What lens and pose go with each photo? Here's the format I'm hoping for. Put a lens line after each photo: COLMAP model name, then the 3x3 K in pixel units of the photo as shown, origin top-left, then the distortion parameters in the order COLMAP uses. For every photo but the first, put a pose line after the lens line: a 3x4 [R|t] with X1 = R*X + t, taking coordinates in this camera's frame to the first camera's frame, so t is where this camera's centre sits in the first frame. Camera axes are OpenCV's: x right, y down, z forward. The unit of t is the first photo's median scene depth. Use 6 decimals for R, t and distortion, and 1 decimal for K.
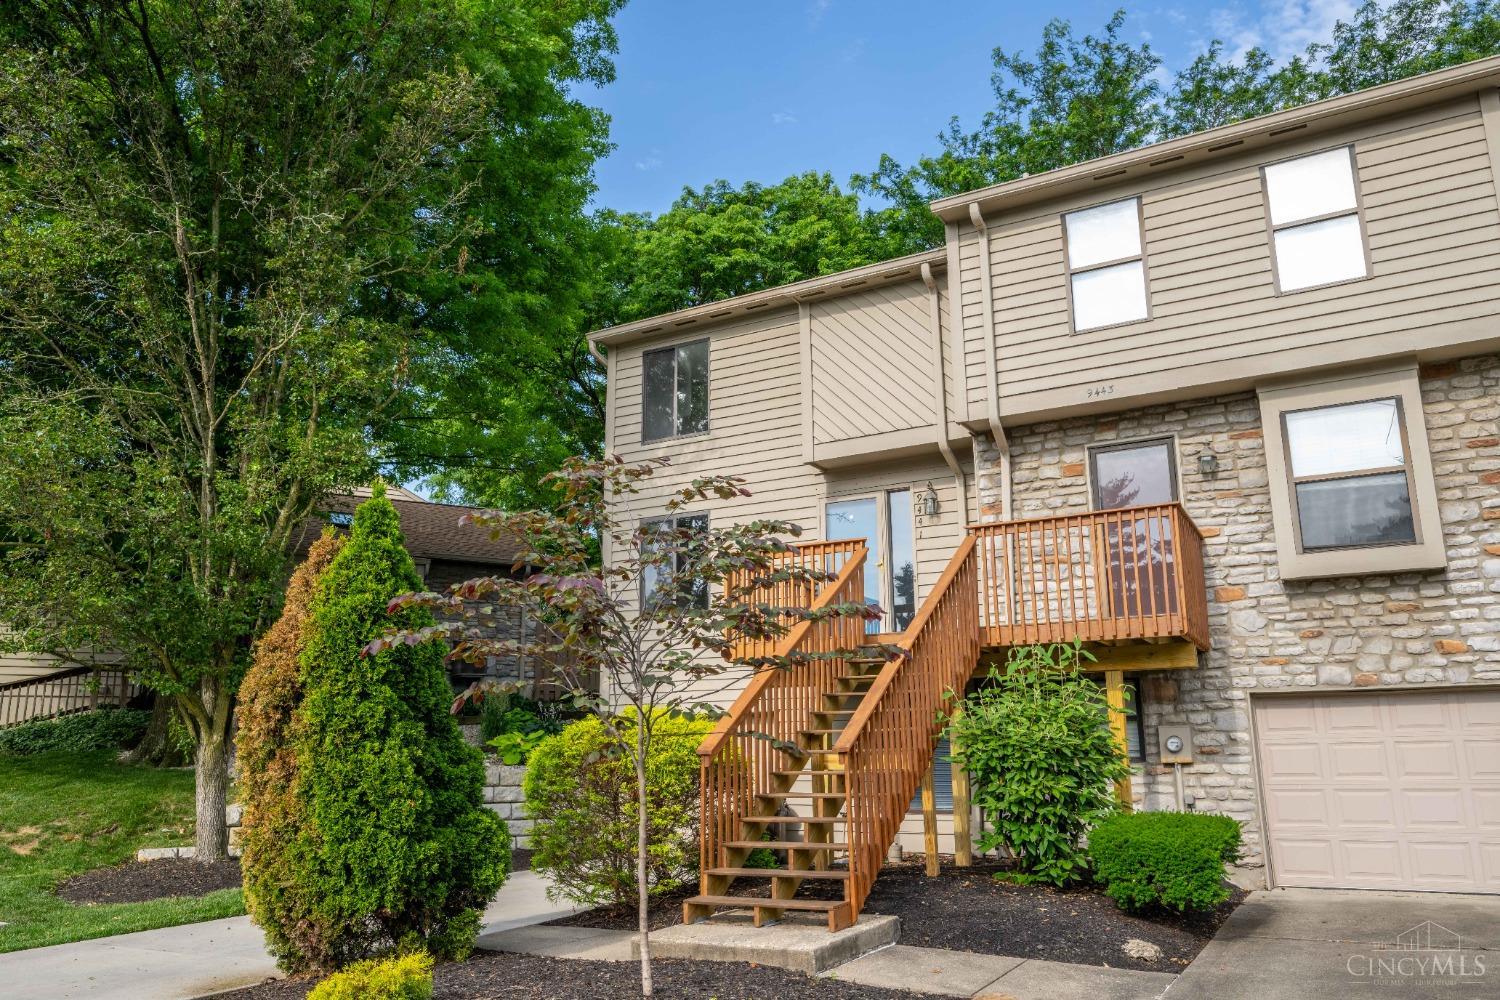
lens RADIAL K [[1110.6, 0, 756.7], [0, 1110.6, 506.4], [0, 0, 1]] dist [0.006919, -0.007549]
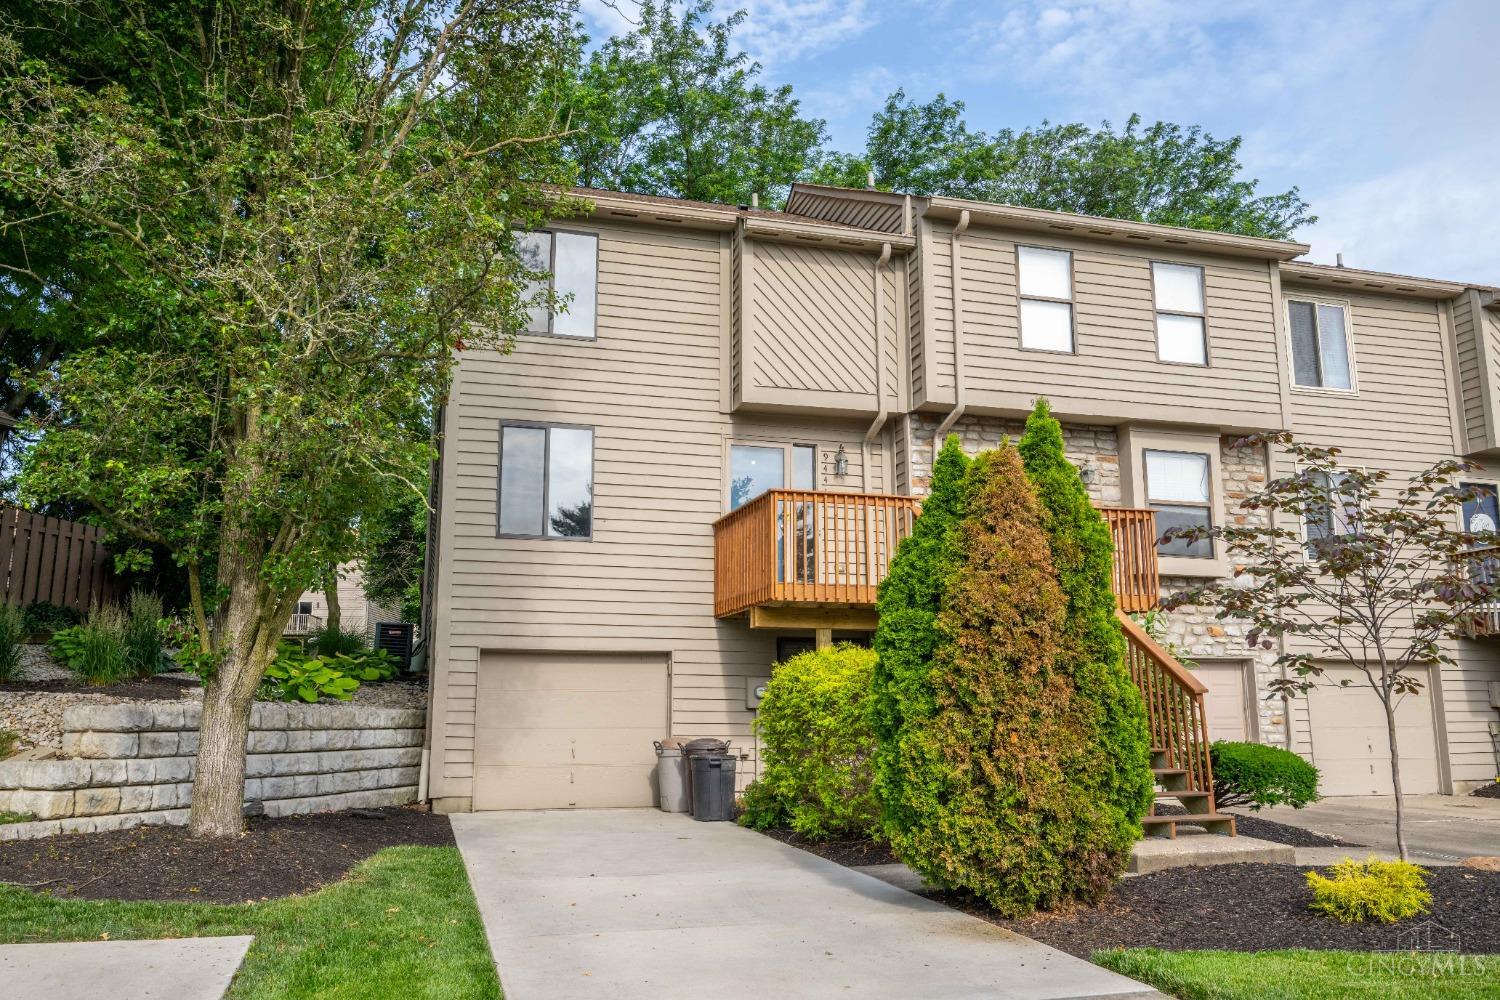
lens RADIAL K [[1182.6, 0, 748.7], [0, 1182.6, 498.1], [0, 0, 1]] dist [-0.000225, -0.008379]
pose [[0.706384, 0.137019, 0.694440, -0.779454], [-0.166131, 0.985774, -0.025514, 0.081963], [-0.688057, -0.097345, 0.719098, 0.280643]]
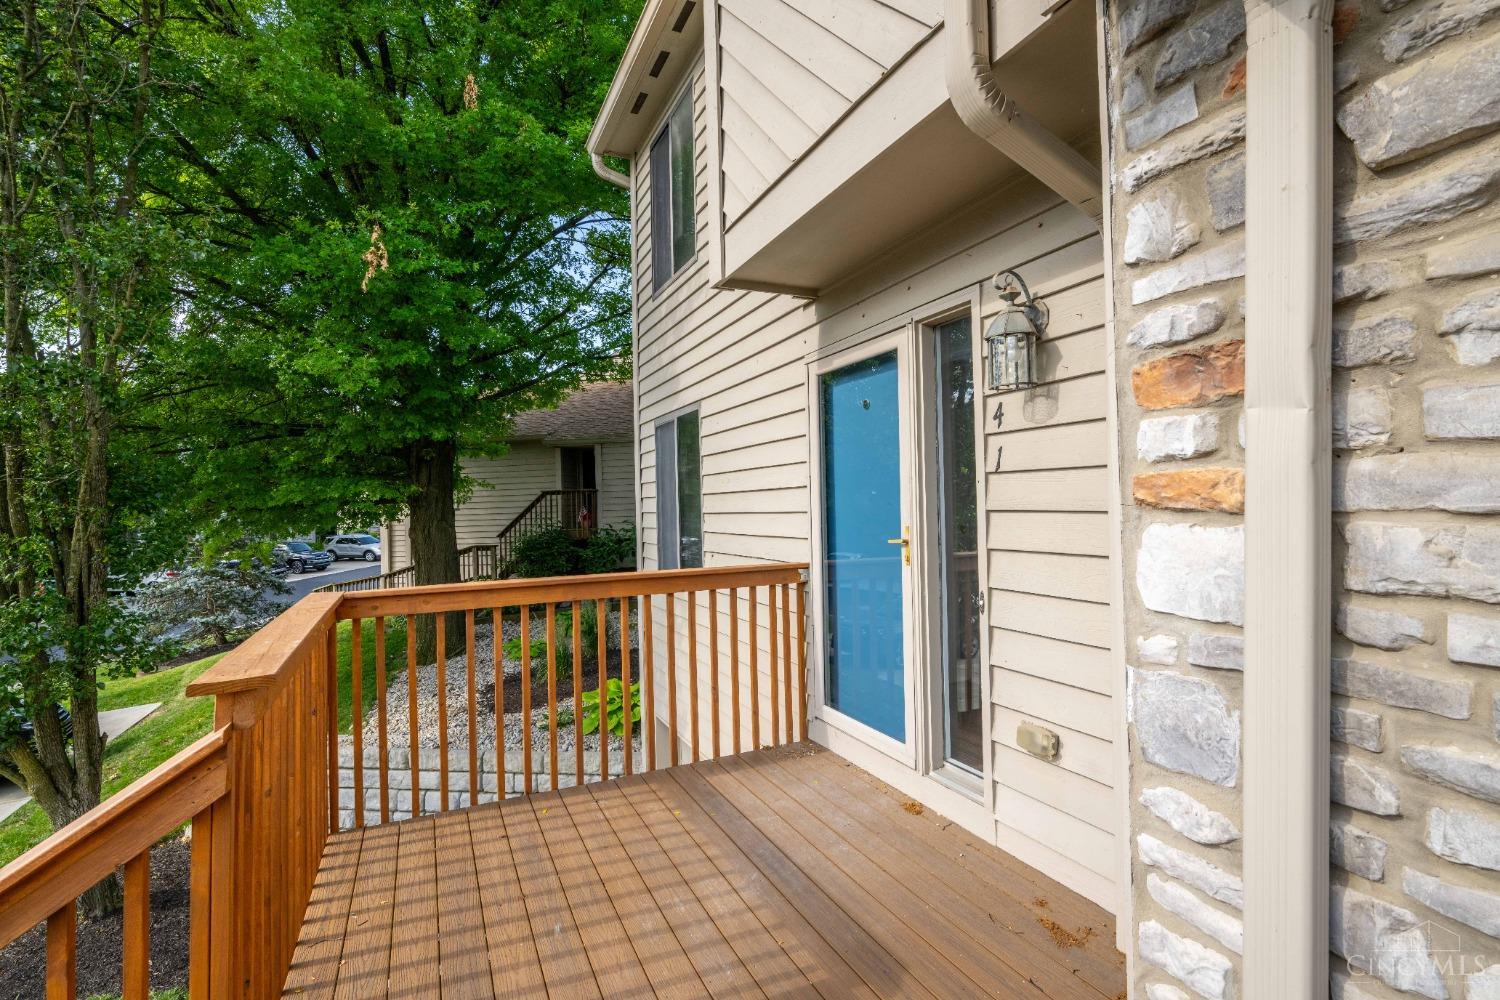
lens RADIAL K [[696.2, 0, 747.7], [0, 696.2, 499.4], [0, 0, 1]] dist [-0.003322, -0.000429]
pose [[0.807677, -0.020273, -0.589277, 0.232524], [0.151568, 0.972963, 0.174269, -0.008259], [0.569812, -0.230069, 0.788913, 0.929314]]
